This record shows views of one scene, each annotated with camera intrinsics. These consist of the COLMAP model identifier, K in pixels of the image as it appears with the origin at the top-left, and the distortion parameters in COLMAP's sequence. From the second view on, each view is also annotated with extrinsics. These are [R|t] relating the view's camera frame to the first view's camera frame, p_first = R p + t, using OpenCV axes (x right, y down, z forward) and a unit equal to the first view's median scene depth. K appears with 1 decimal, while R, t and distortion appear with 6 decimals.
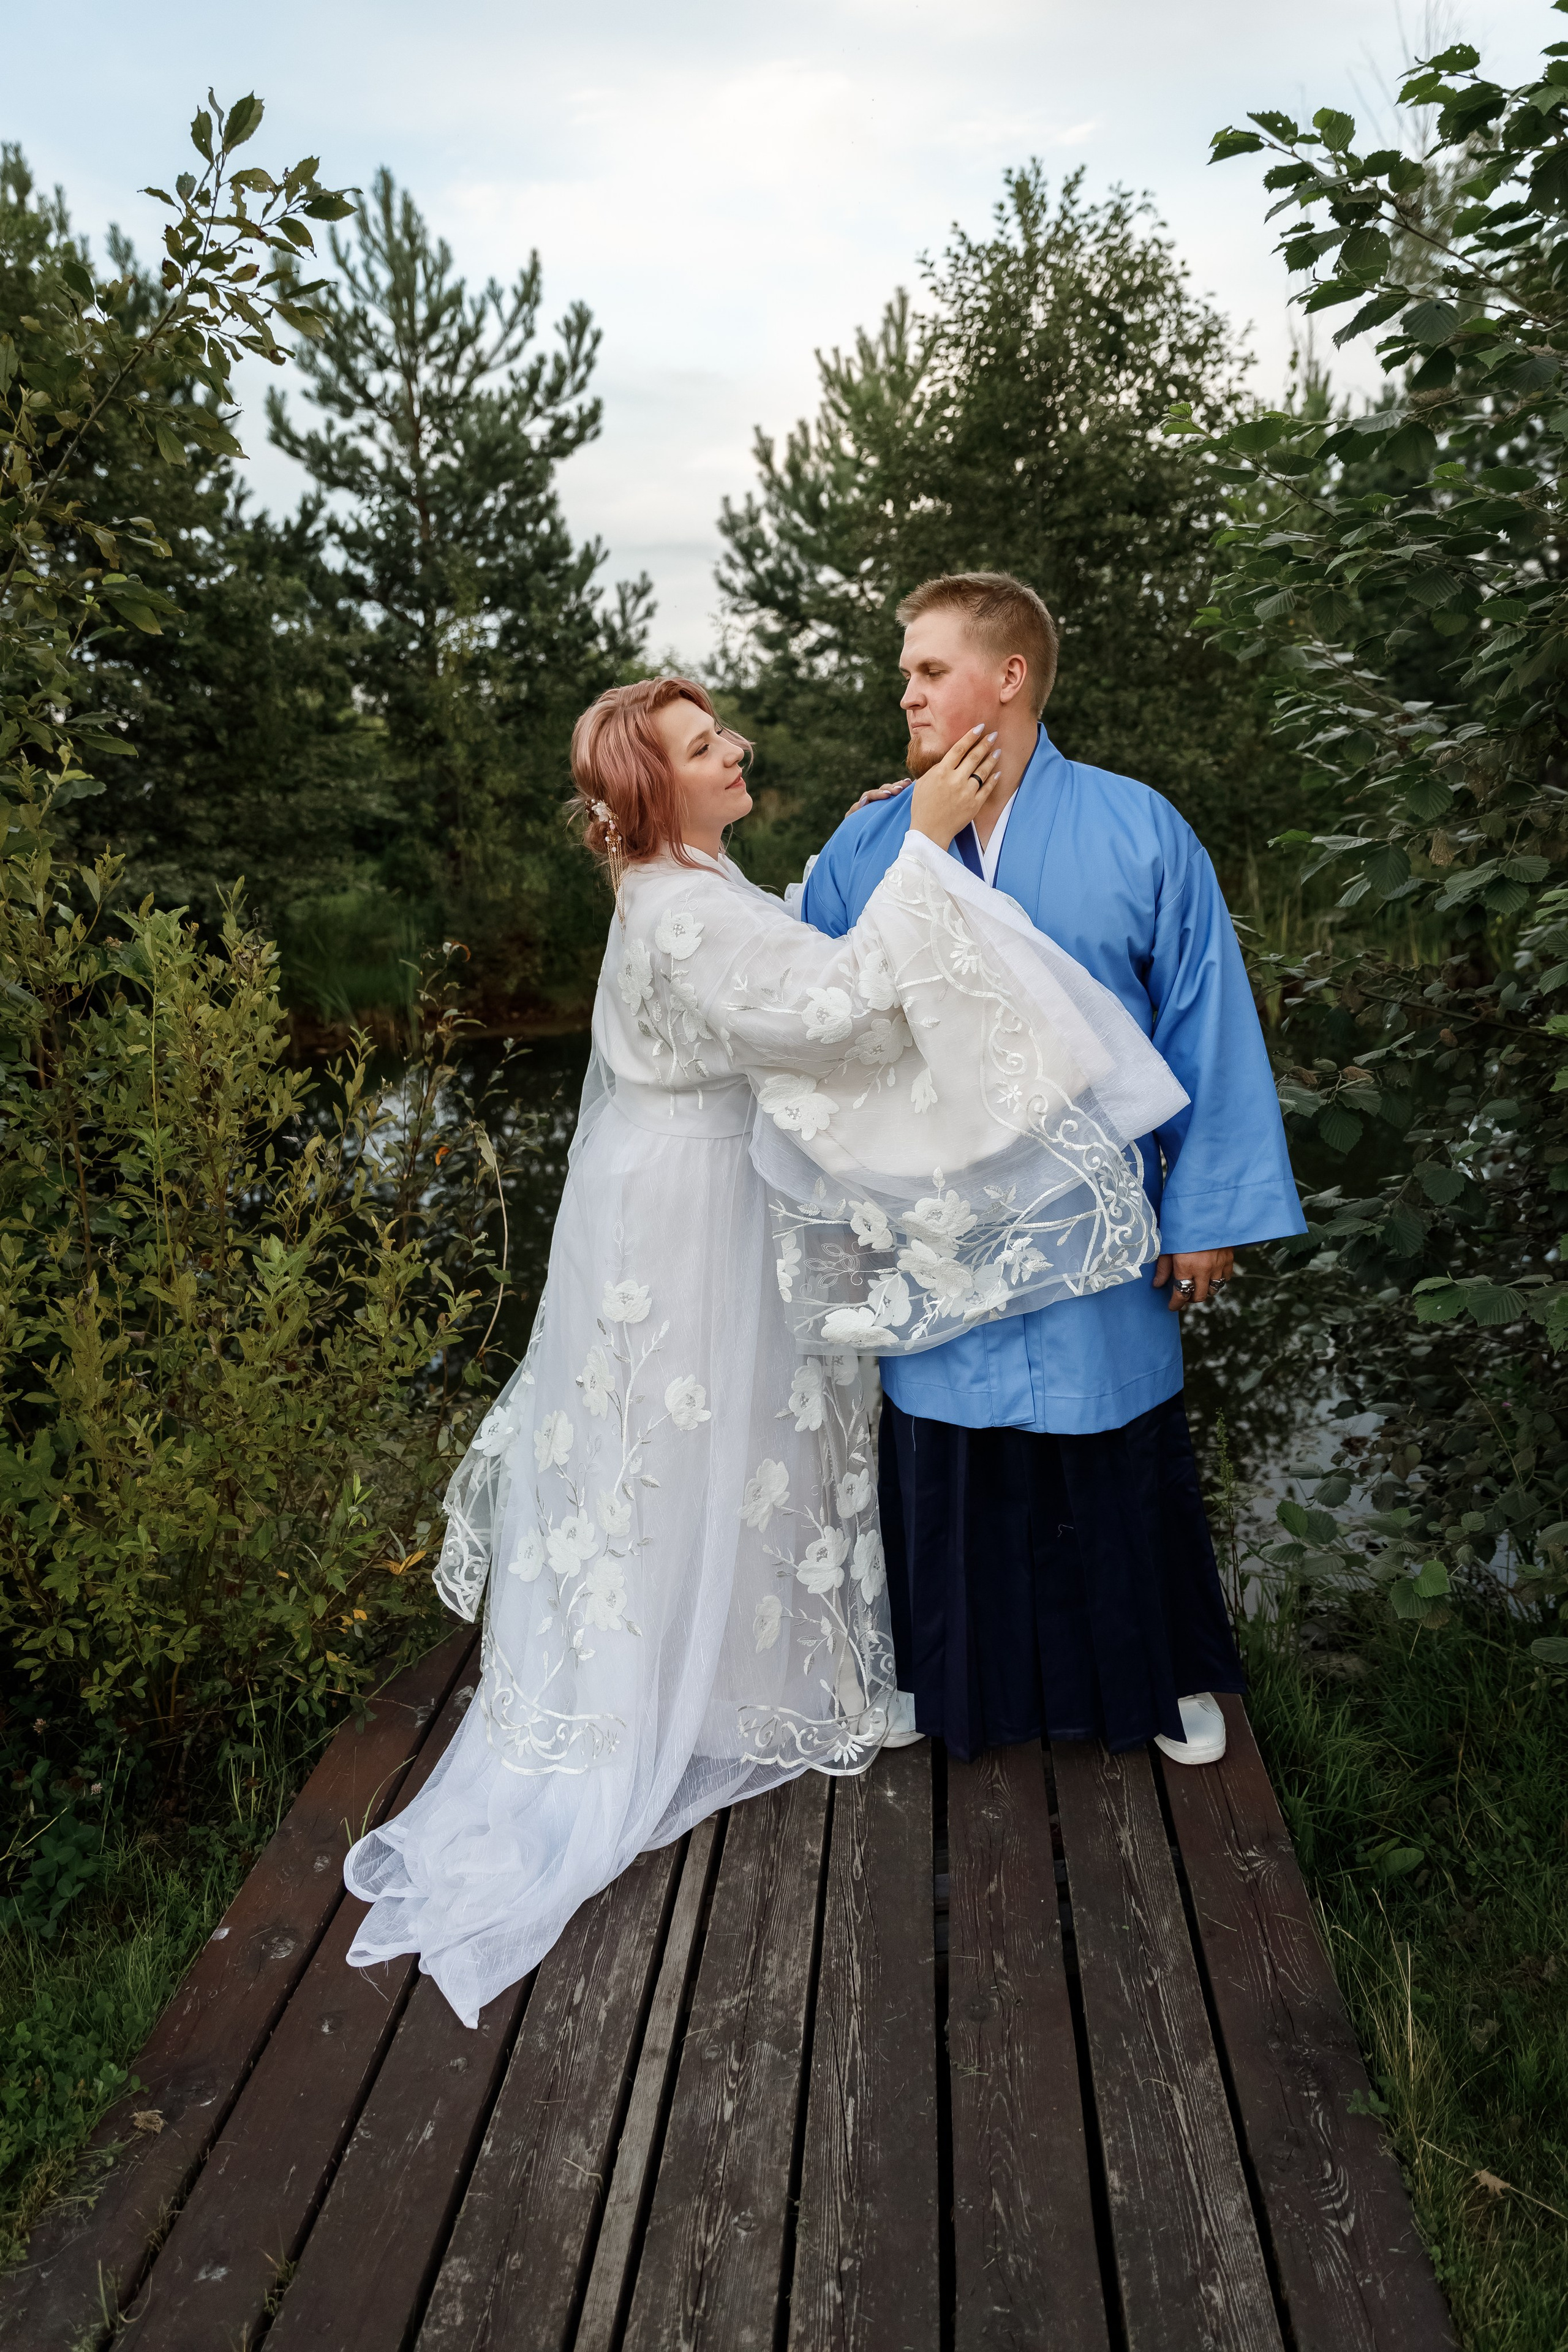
lens RADIAL K [[1741.9, 0, 791.6], [0, 1741.9, 1198.9], [0, 0, 1]] dist [-0.006854, 0.012369]
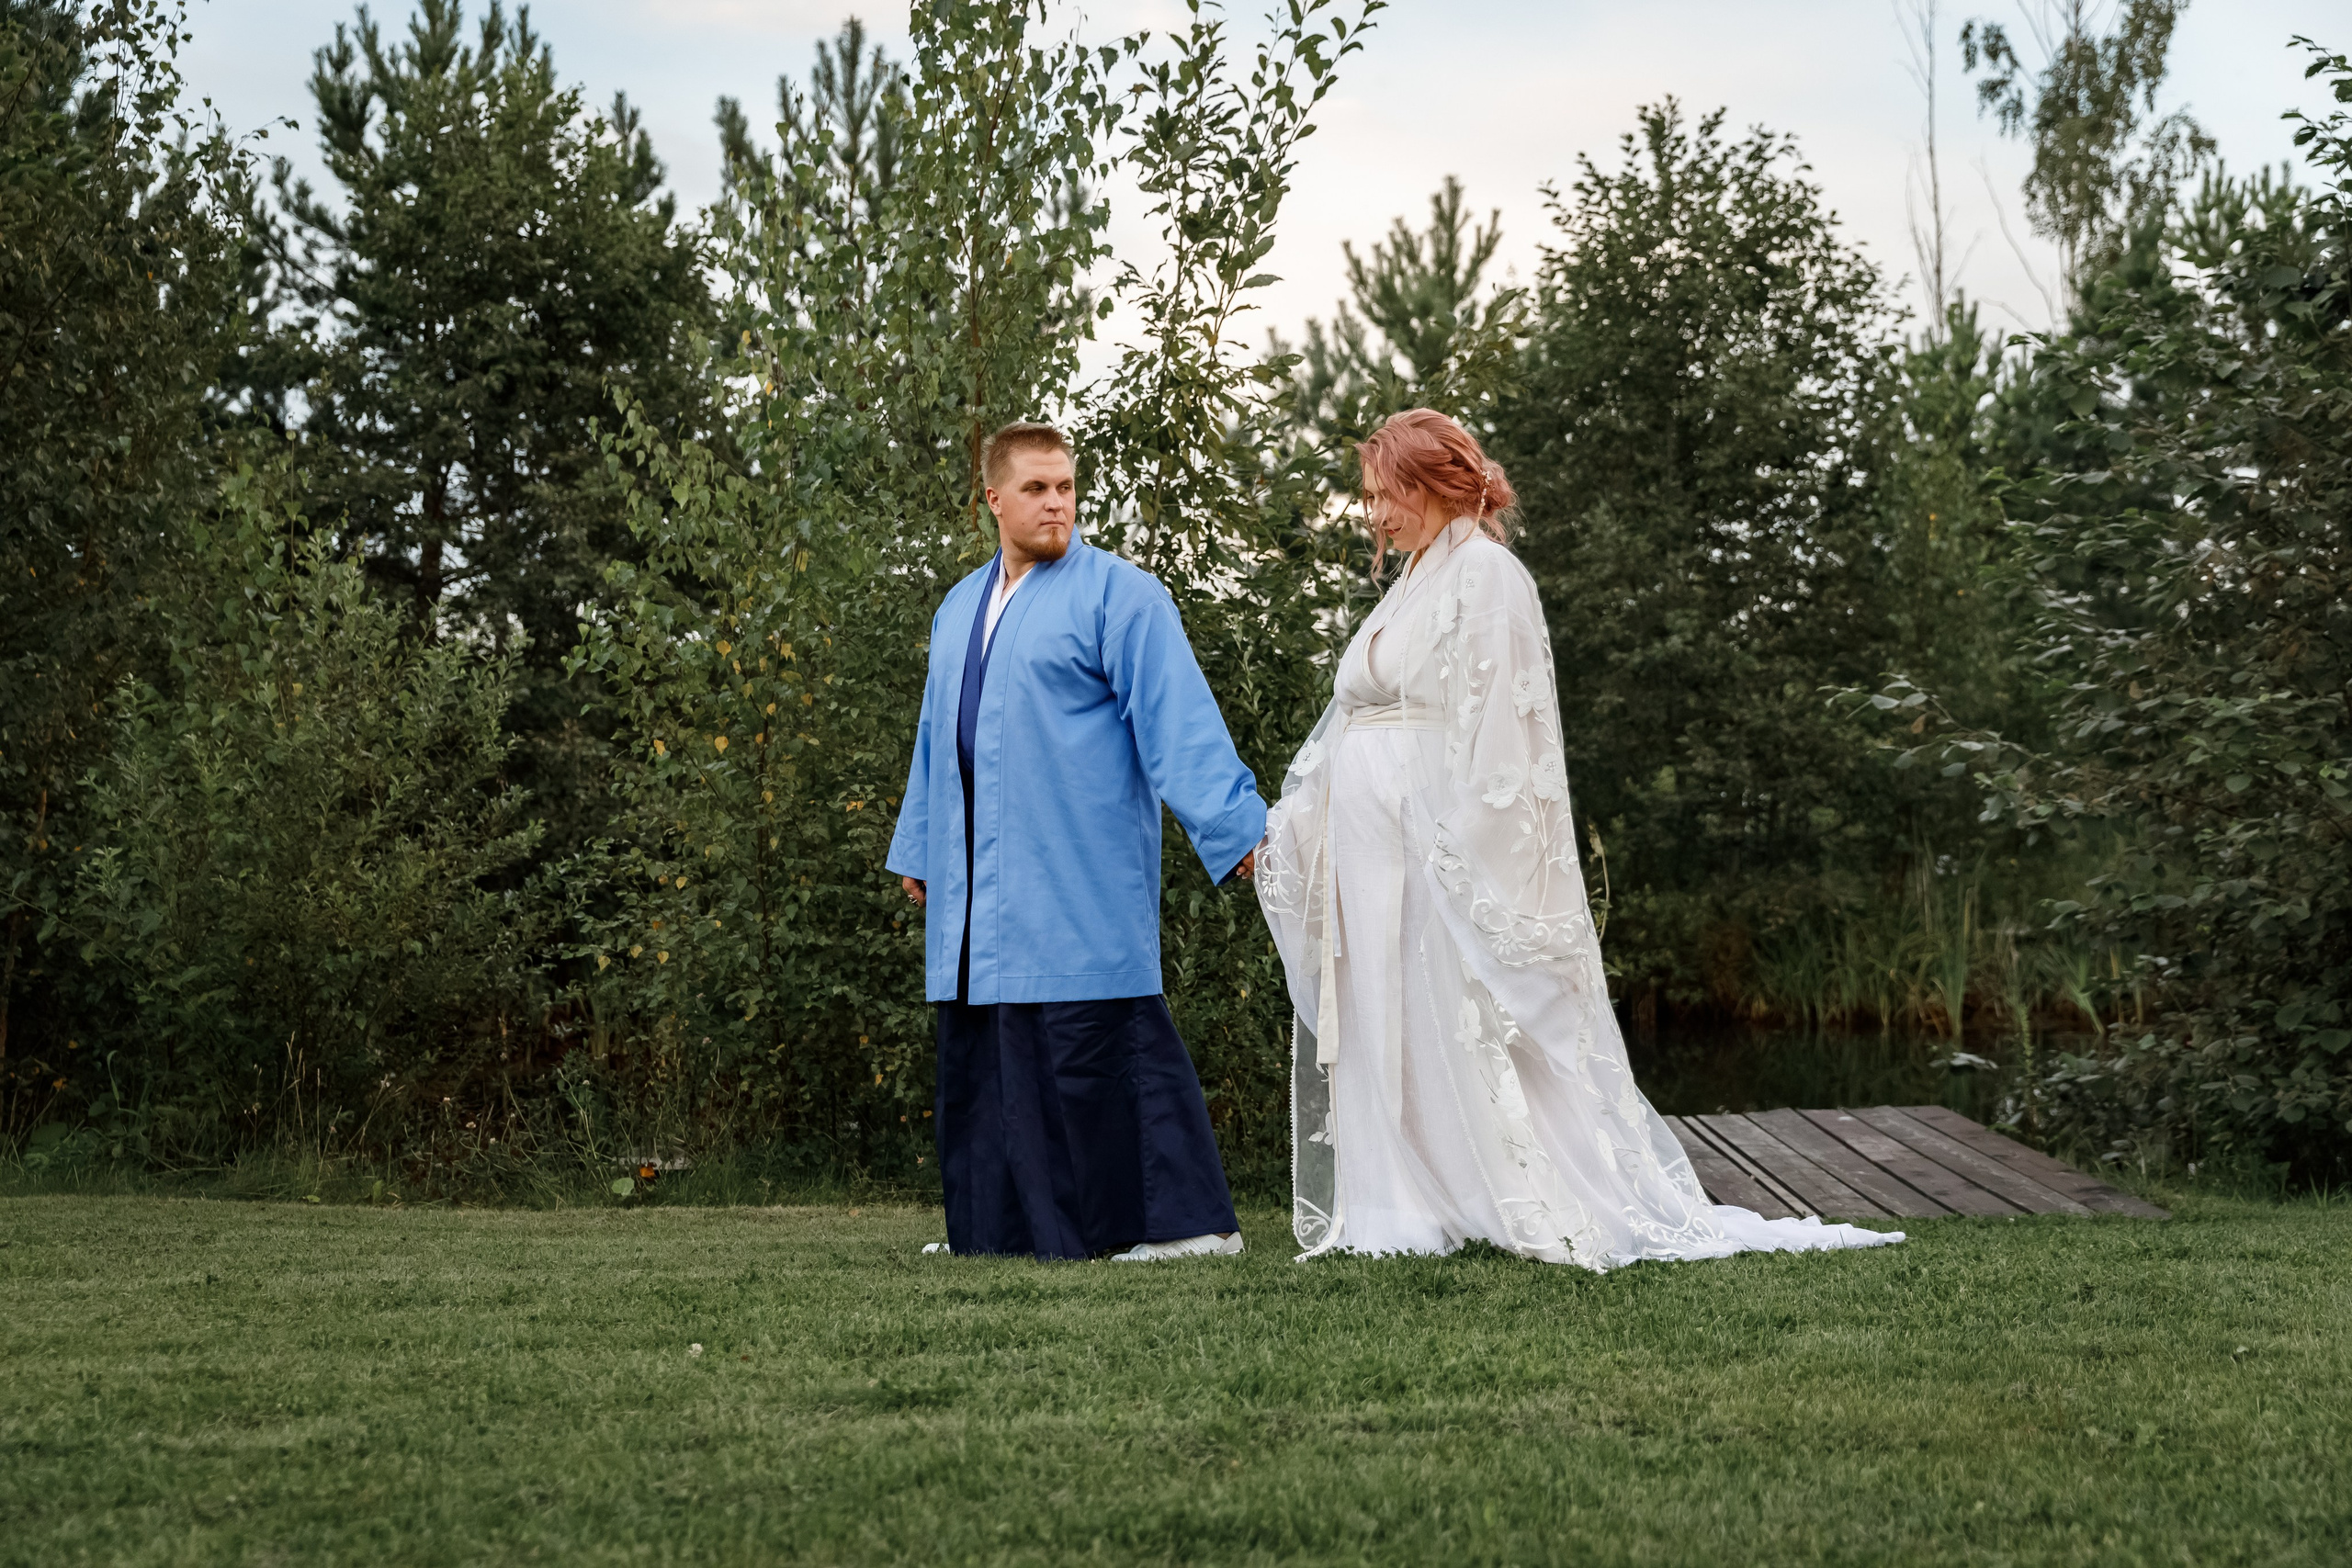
lens RADIAL K [[2845.4, 0, 1183.2], [0, 2845.4, 793.0], [0, 0, 1]] dist [-0.071105, 0.000000]
pose [[0.998377, 0.052284, 0.022600, -0.121363], [-0.045386, 0.969958, -0.239002, 0.115293], [-0.034417, 0.237588, 0.970756, -0.322073]]
